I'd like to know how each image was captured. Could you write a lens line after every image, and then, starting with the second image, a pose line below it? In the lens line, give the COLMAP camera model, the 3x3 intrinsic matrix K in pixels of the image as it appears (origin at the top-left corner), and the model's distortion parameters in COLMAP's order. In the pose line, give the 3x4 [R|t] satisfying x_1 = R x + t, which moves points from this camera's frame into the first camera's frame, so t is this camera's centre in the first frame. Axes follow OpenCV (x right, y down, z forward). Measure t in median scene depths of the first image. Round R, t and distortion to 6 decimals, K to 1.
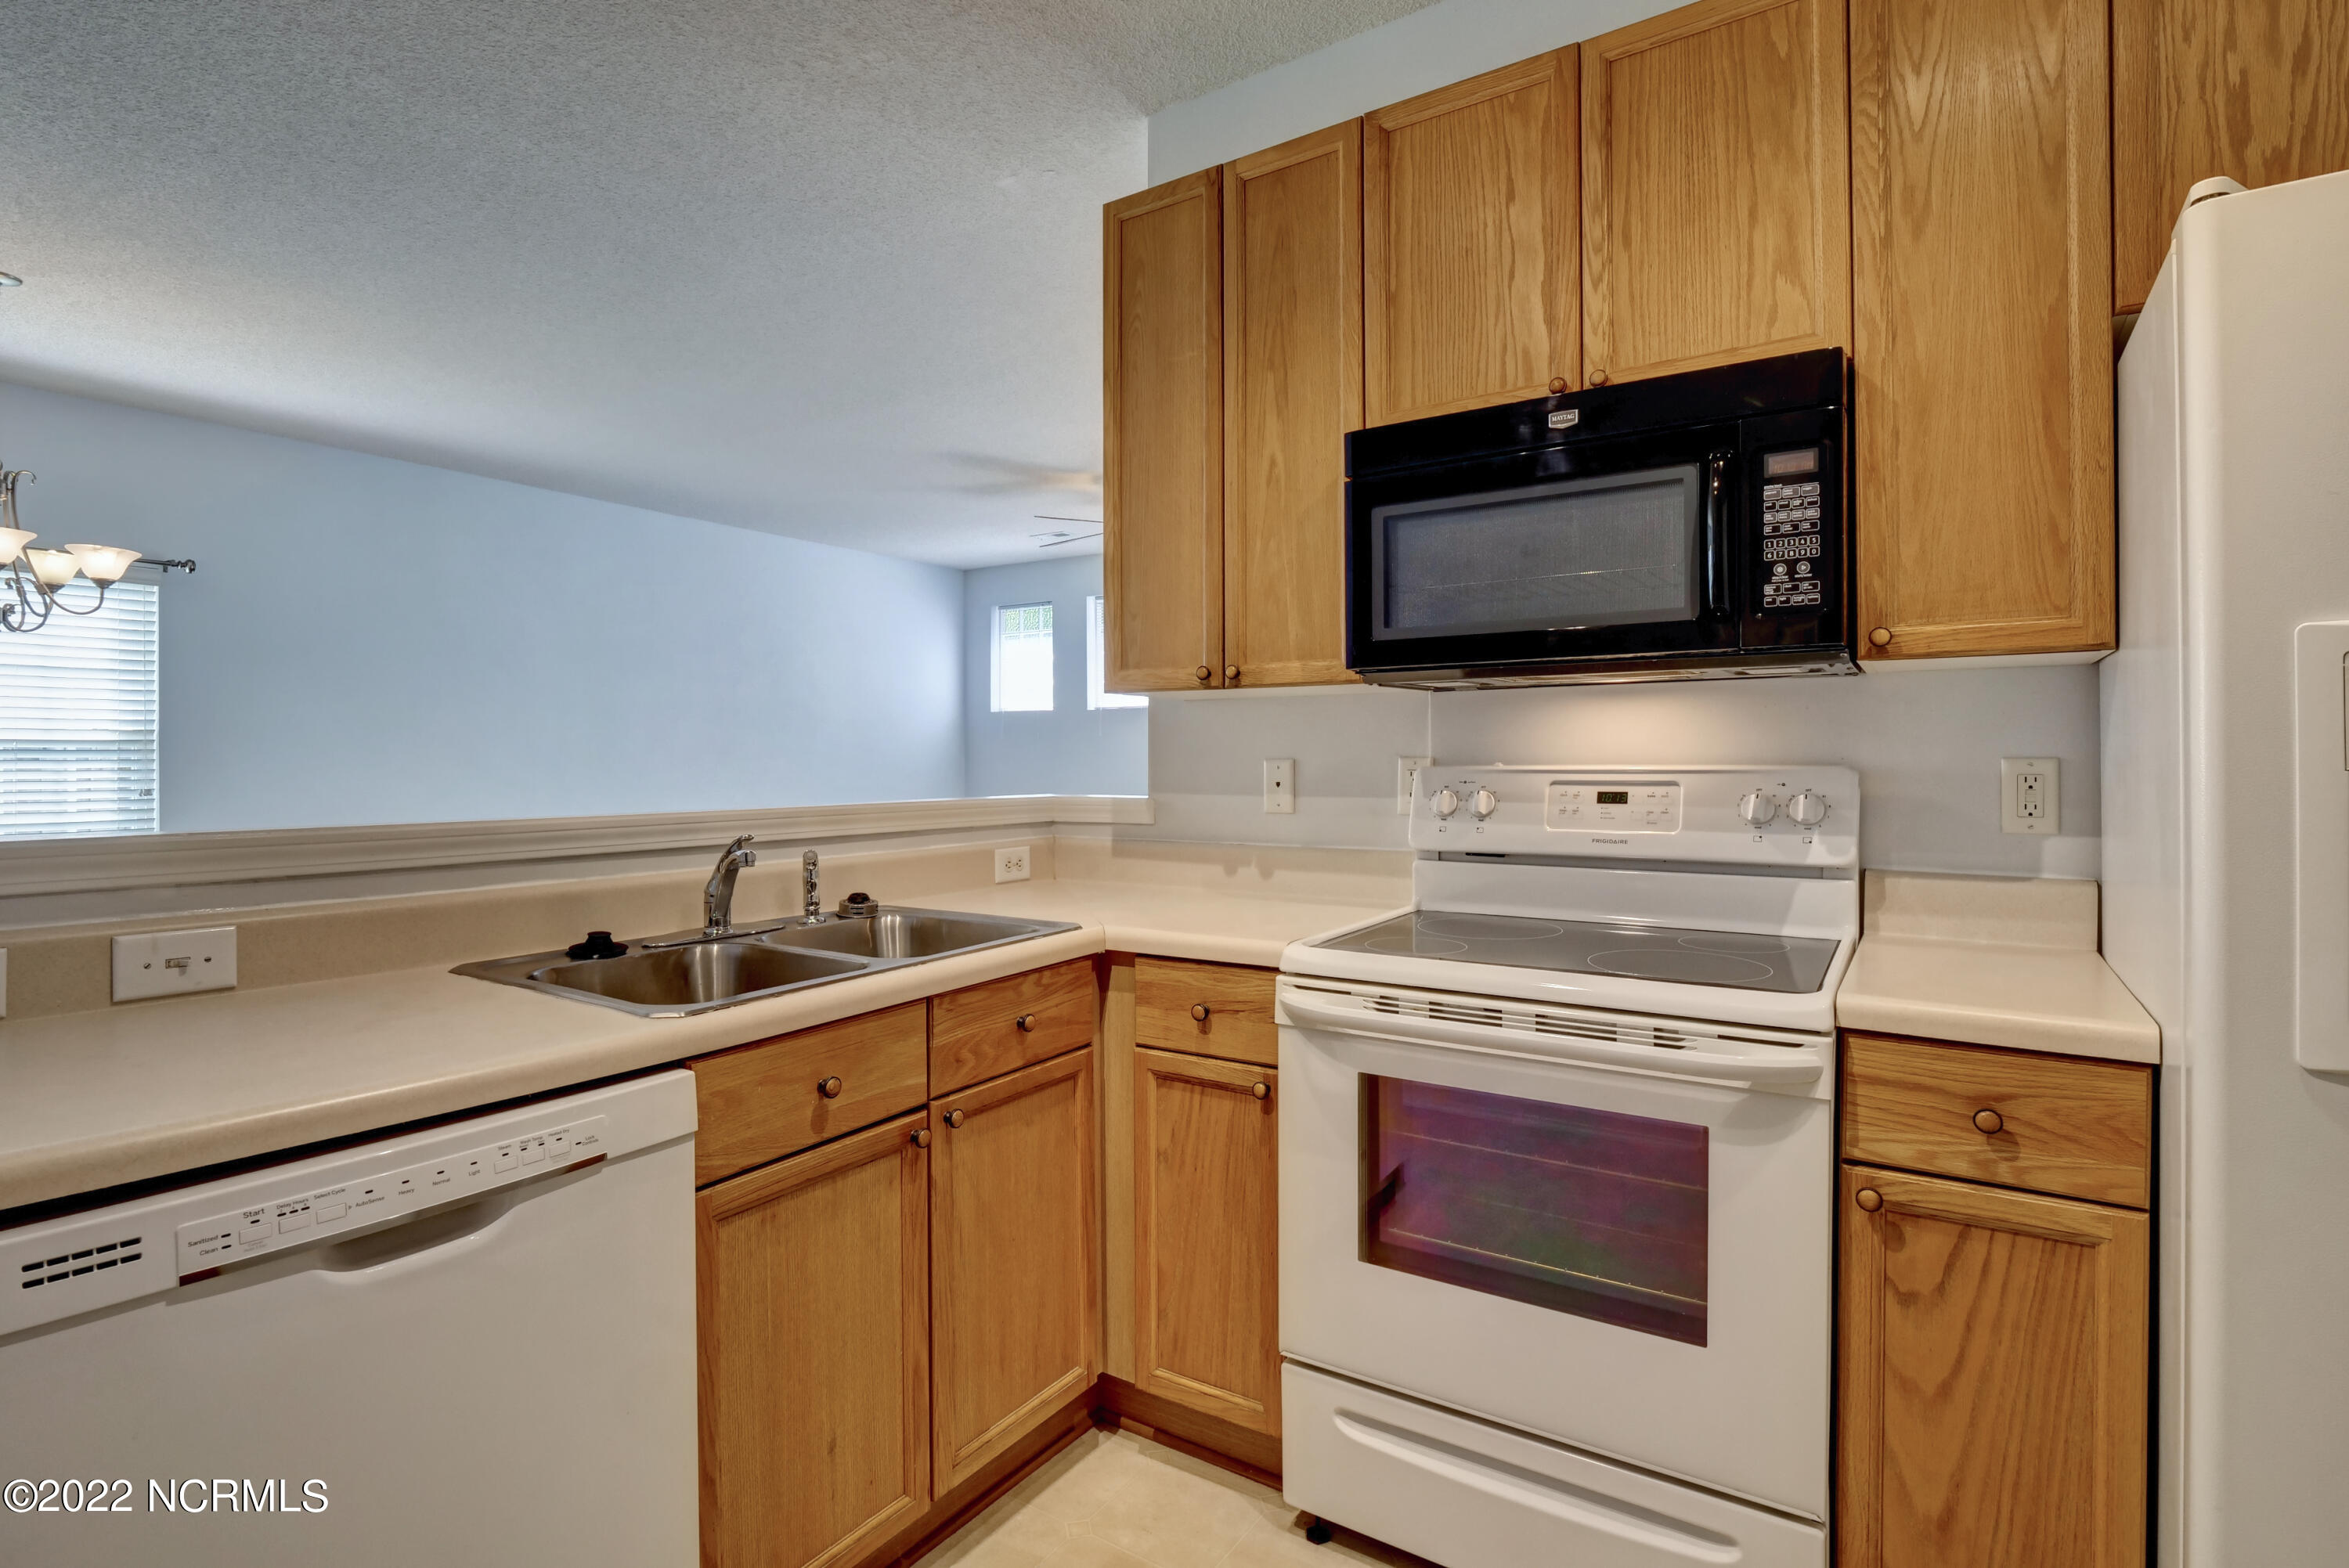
lens RADIAL K [[1149.4, 0, 1167.7], [0, 1149.4, 769.0], [0, 0, 1]] dist [-0.010622, -0.000631]
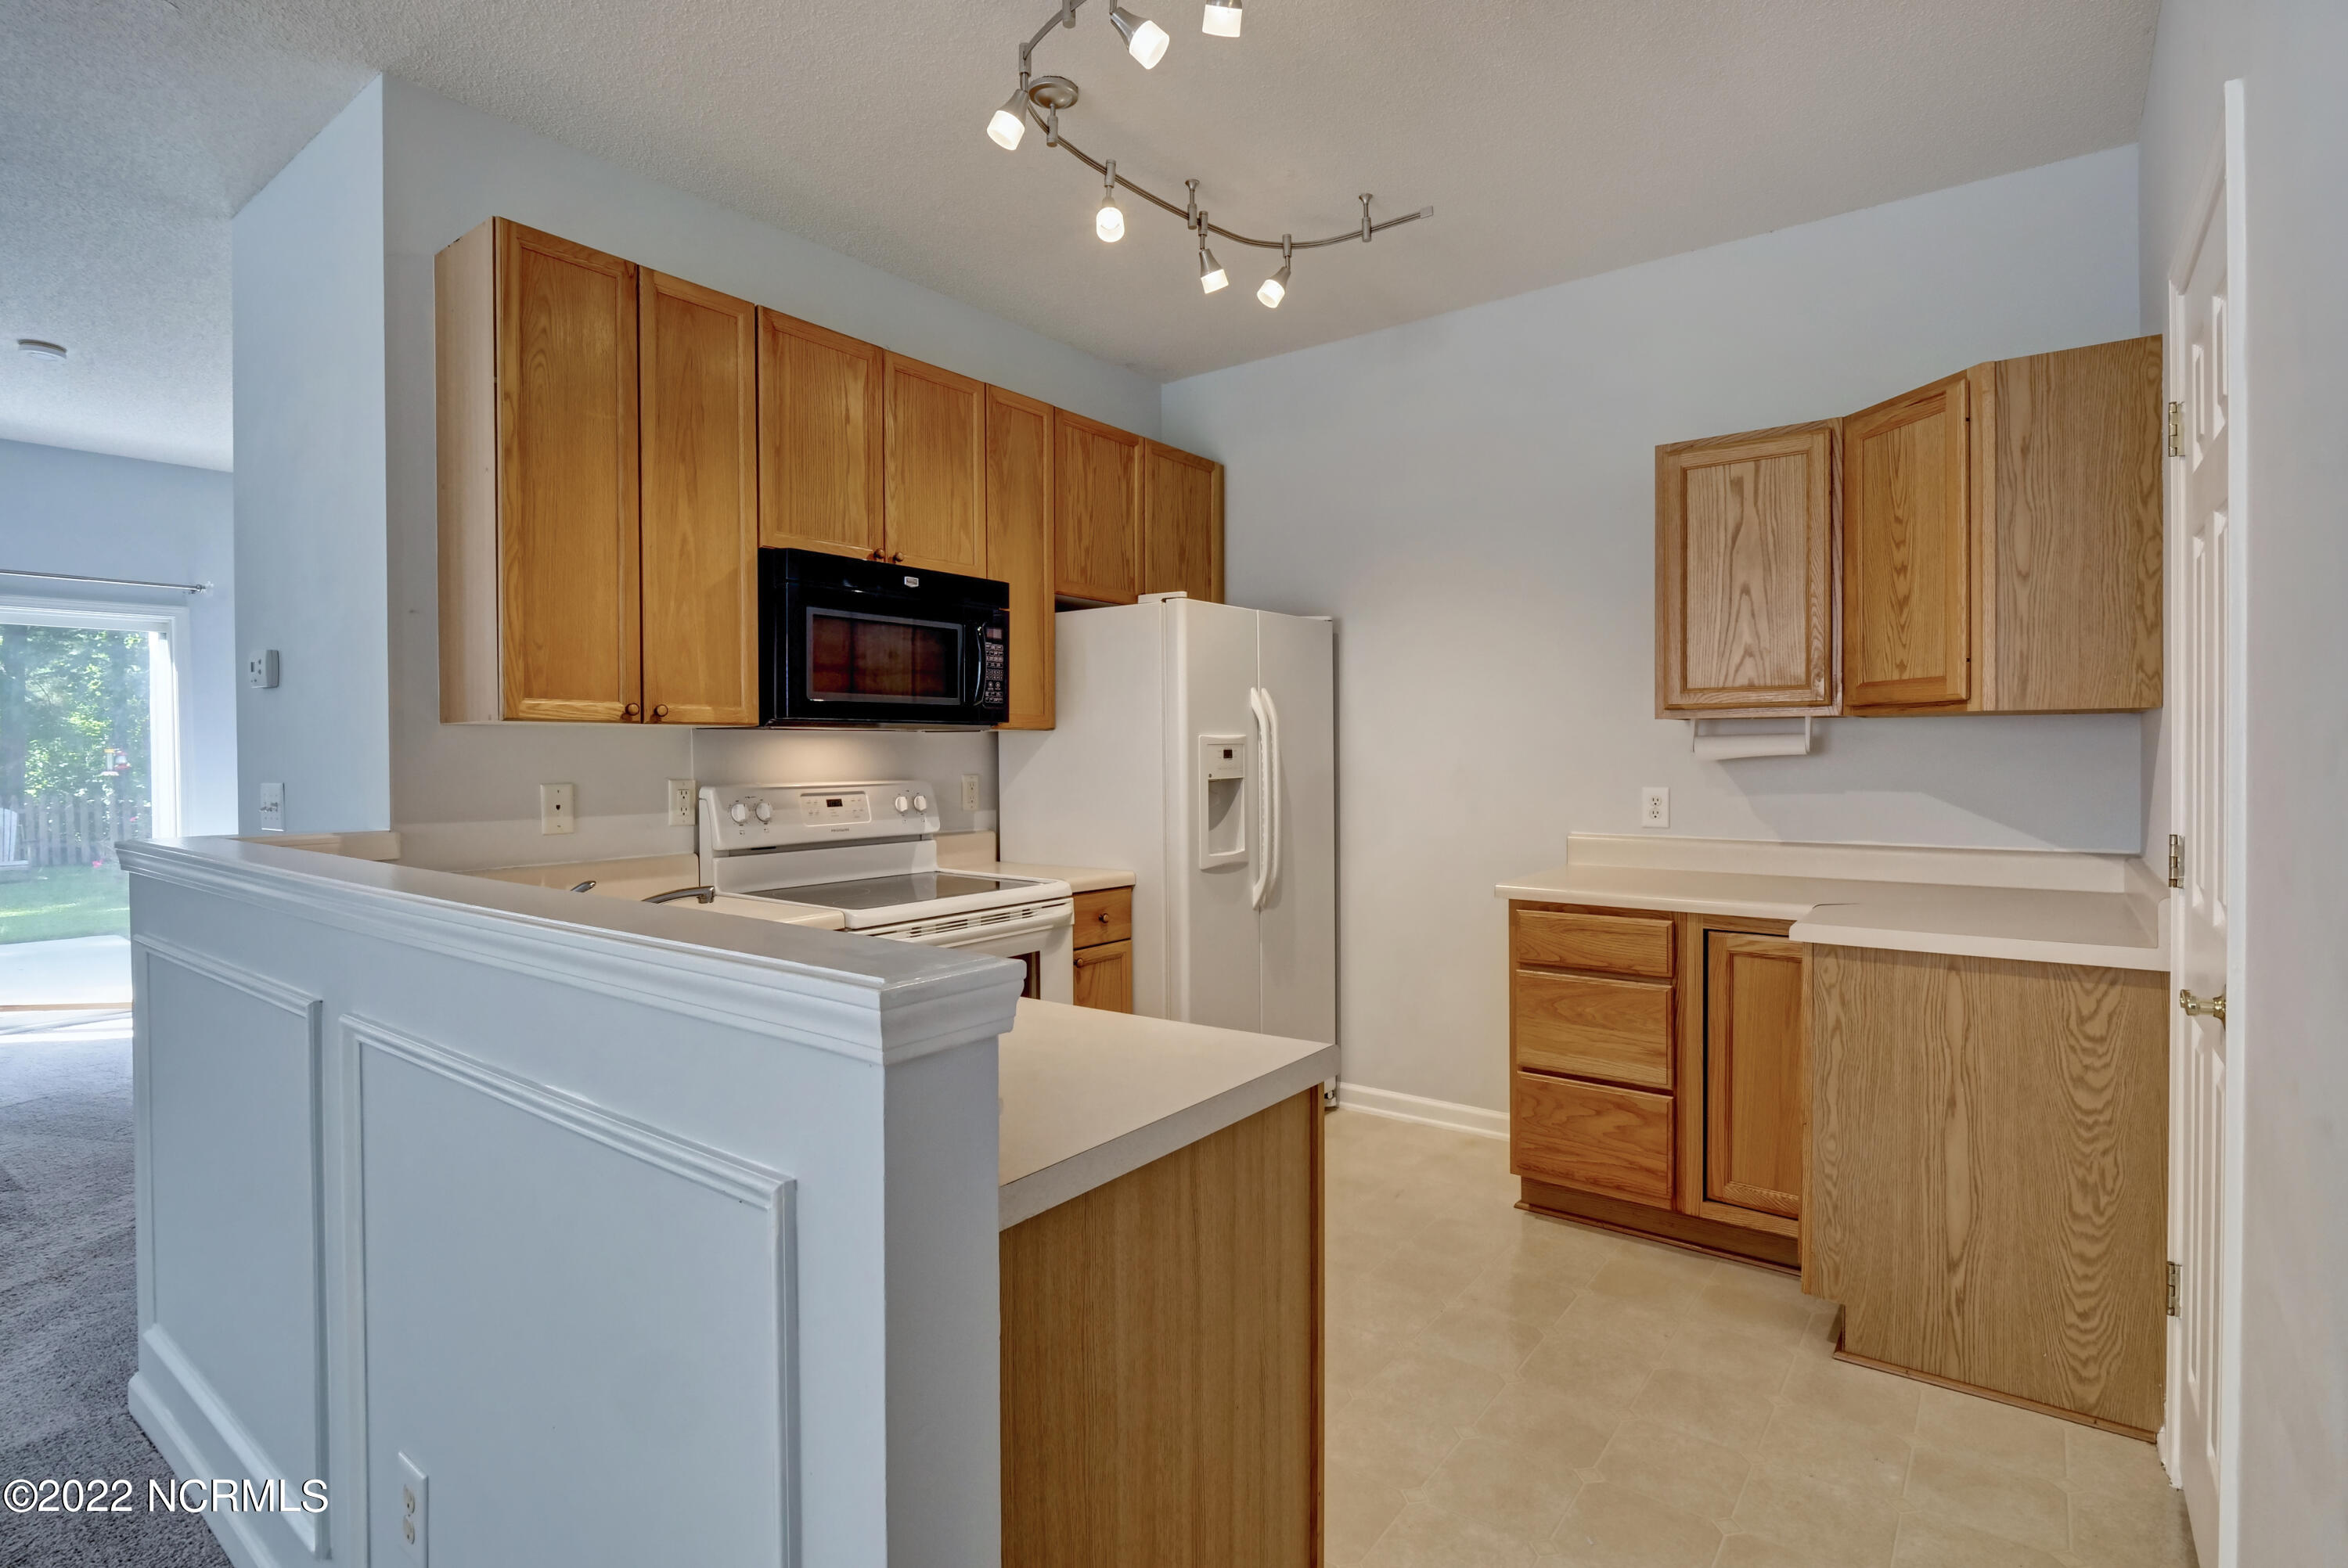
lens RADIAL K [[1147.2, 0, 1168.9], [0, 1147.2, 768.4], [0, 0, 1]] dist [0.002366, -0.015000]
pose [[0.053939, -0.011239, 0.998481, -1.250174], [0.011634, 0.999876, 0.010626, -0.036554], [-0.998476, 0.011043, 0.054063, 0.485332]]
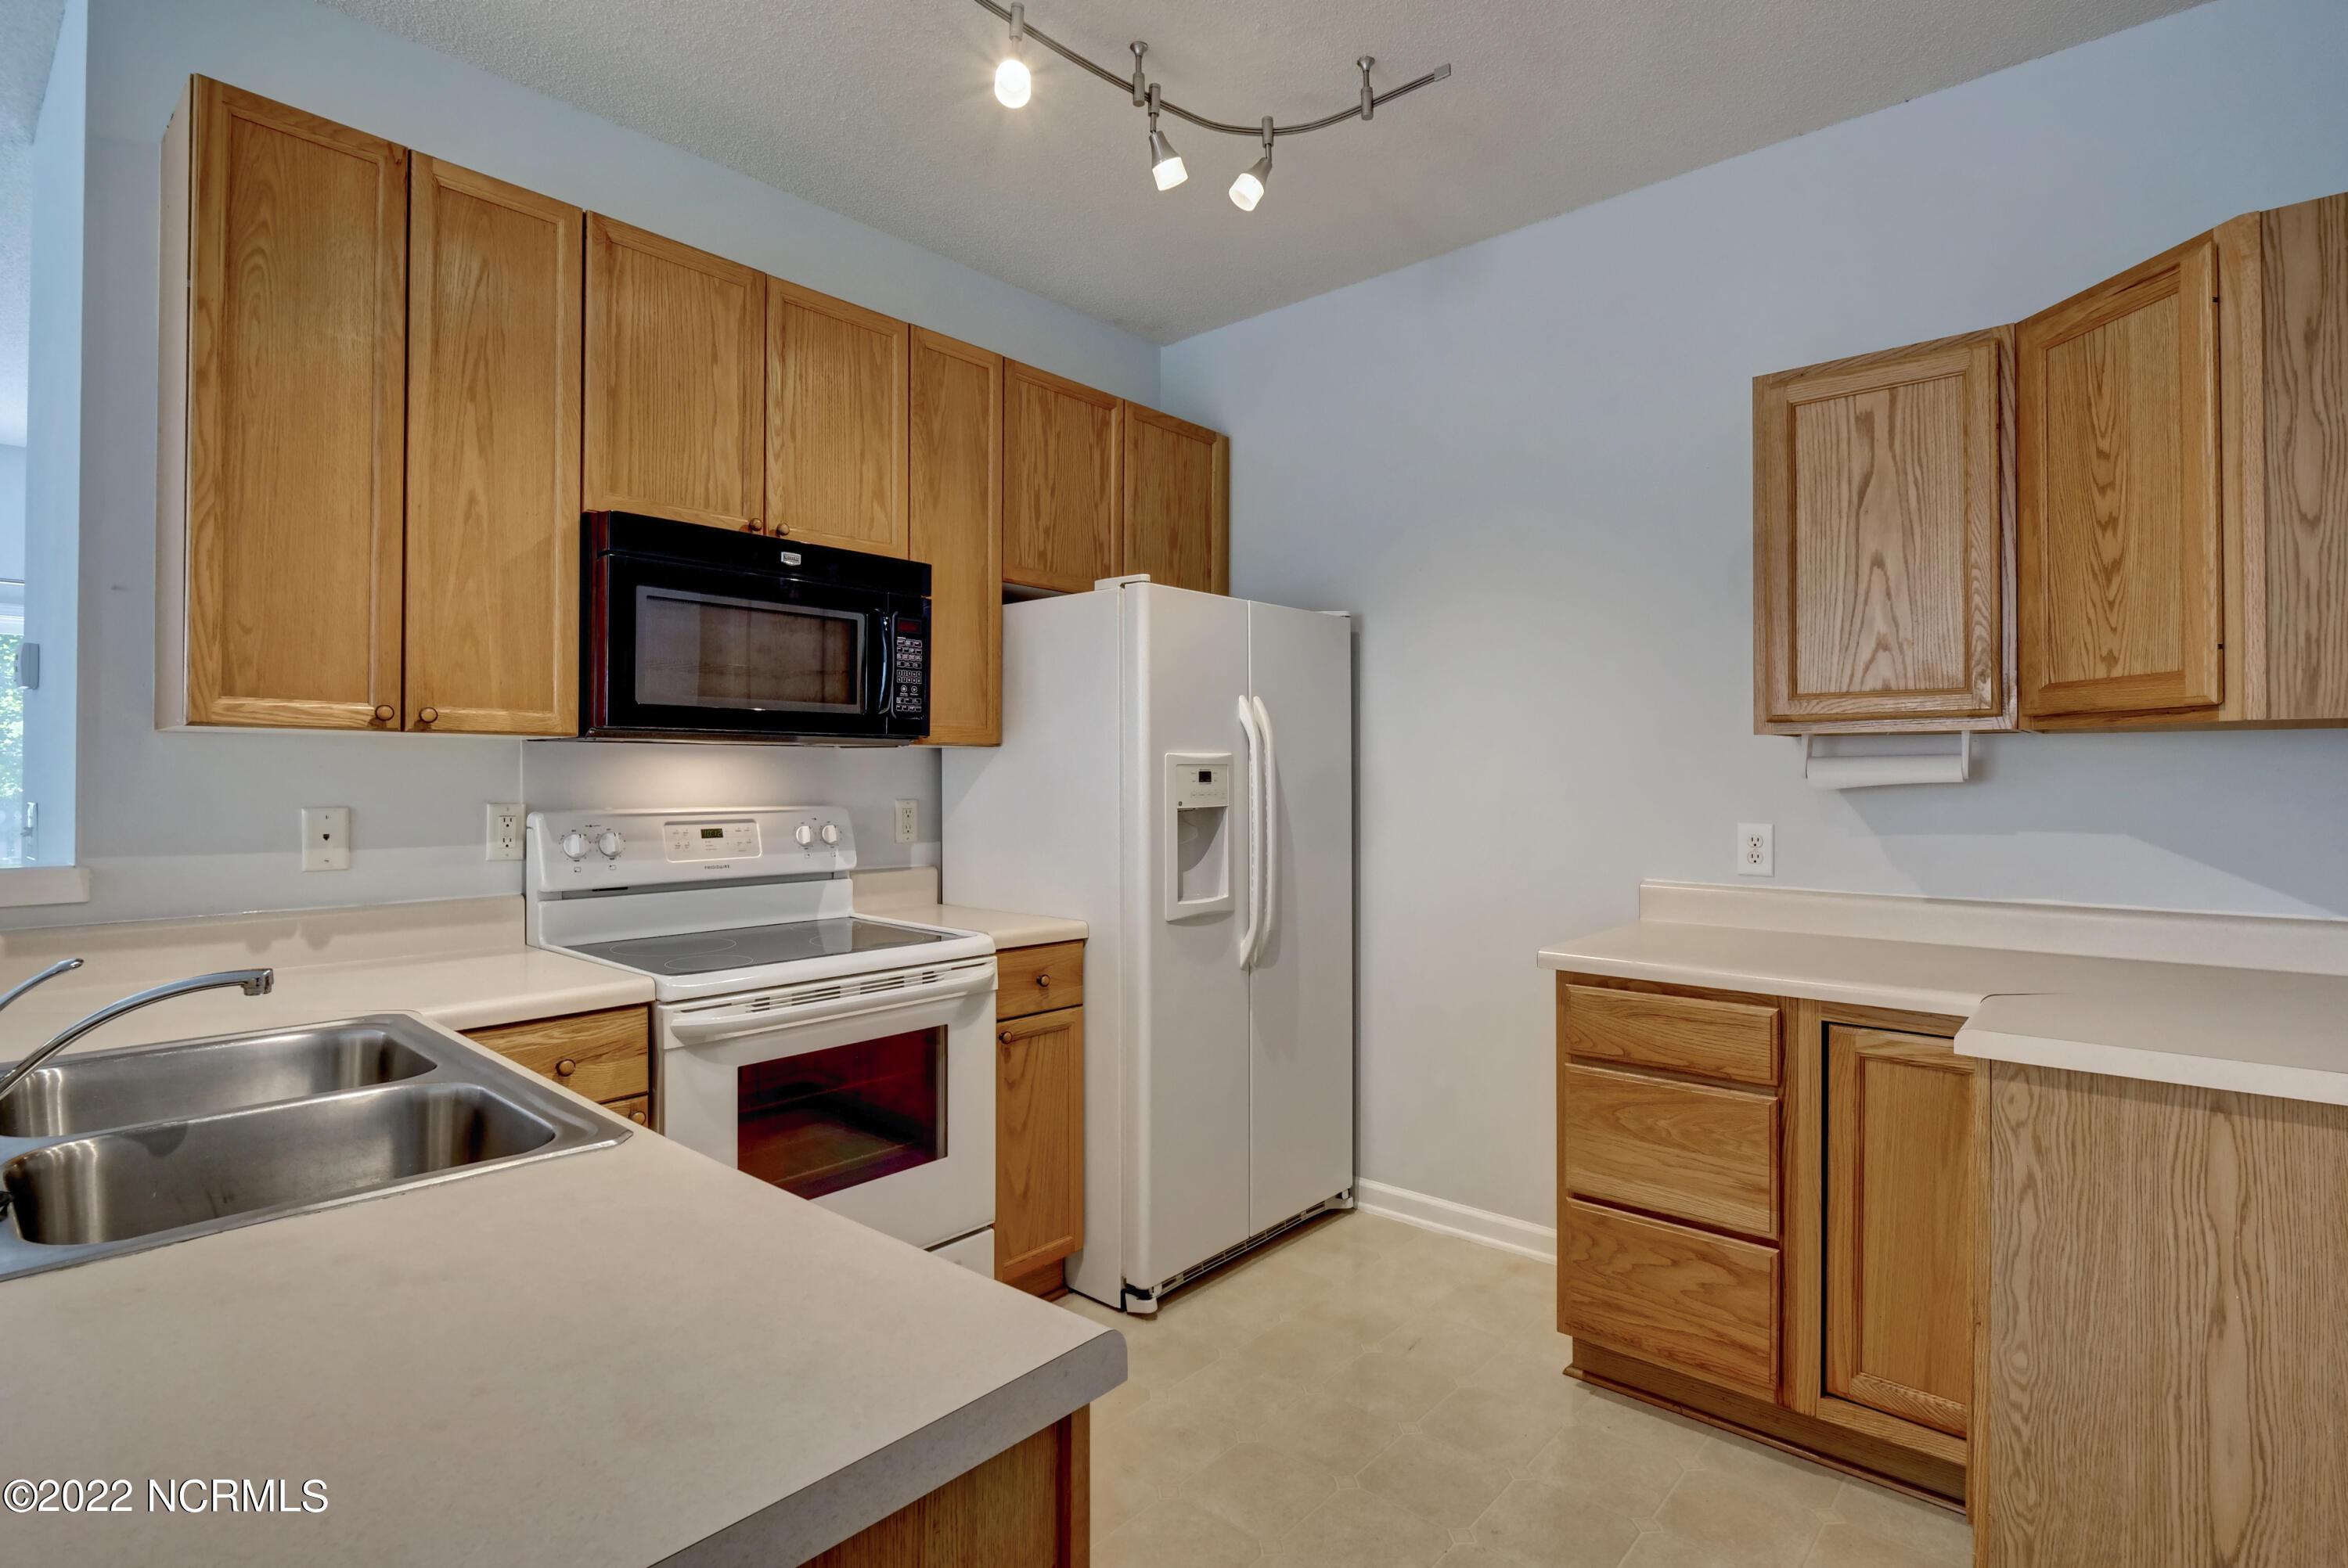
lens RADIAL K [[1148.9, 0, 1167.2], [0, 1148.9, 769.0], [0, 0, 1]] dist [-0.010622, -0.000631]
pose [[0.129444, 0.009729, 0.991539, -0.884669], [0.004571, 0.999935, -0.010408, -0.033924], [-0.991576, 0.005880, 0.129391, 0.348028]]
